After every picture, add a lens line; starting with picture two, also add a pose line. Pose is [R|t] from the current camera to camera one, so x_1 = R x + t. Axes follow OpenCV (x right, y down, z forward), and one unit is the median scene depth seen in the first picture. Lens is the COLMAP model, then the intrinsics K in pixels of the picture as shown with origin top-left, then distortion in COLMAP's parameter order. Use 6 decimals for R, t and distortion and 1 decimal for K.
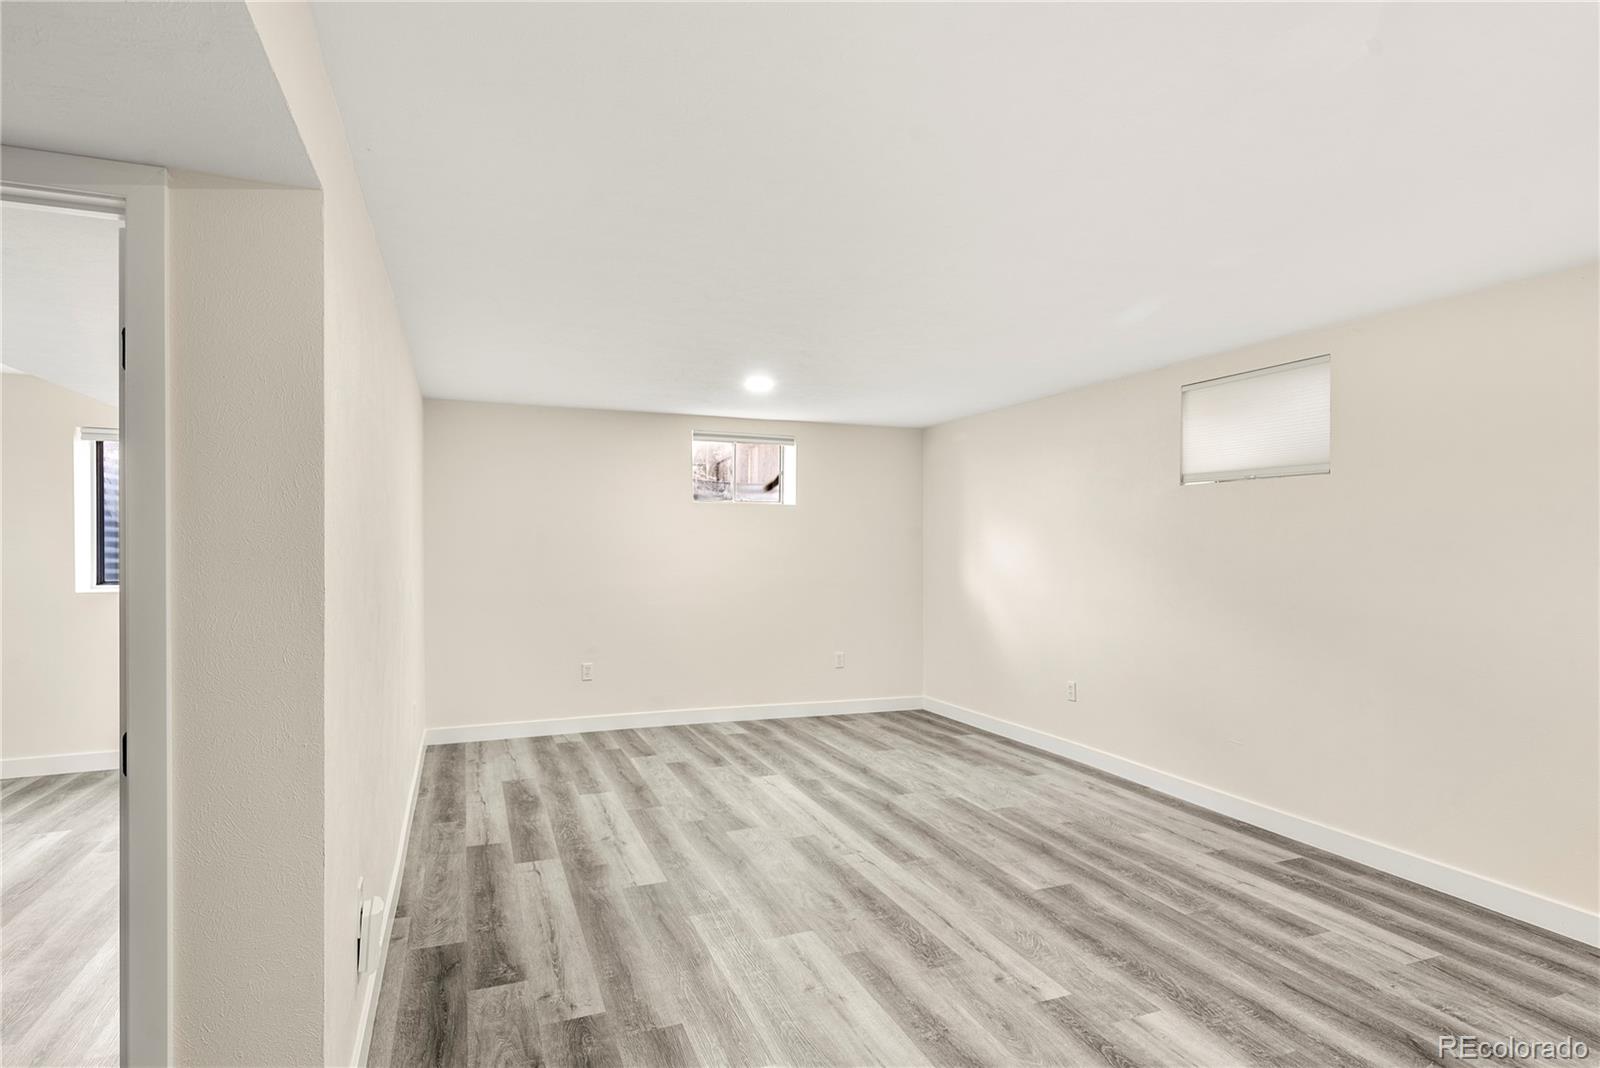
lens RADIAL K [[836.8, 0, 792.5], [0, 836.8, 549.3], [0, 0, 1]] dist [0.000873, 0.000850]
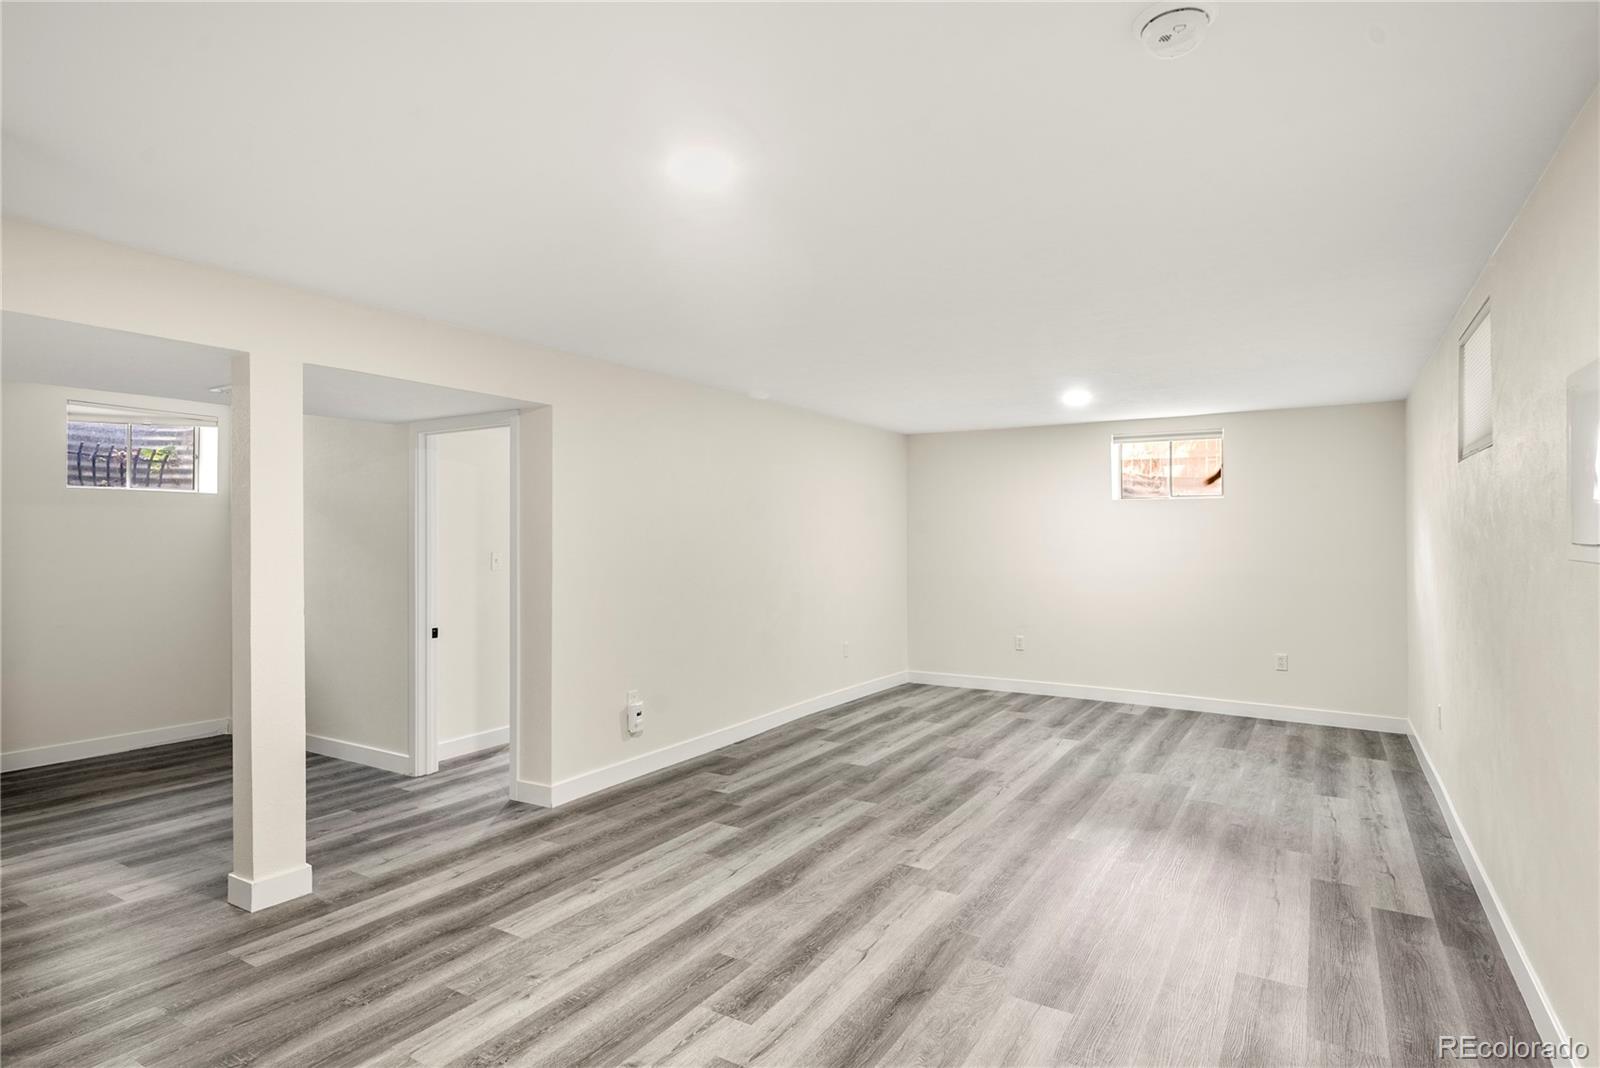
lens RADIAL K [[836.8, 0, 792.5], [0, 836.8, 549.3], [0, 0, 1]] dist [0.000873, 0.000850]
pose [[0.597931, 0.007297, -0.801515, 0.806531], [-0.003309, 0.999973, 0.006636, 0.003932], [0.801541, -0.001315, 0.597938, 0.010786]]
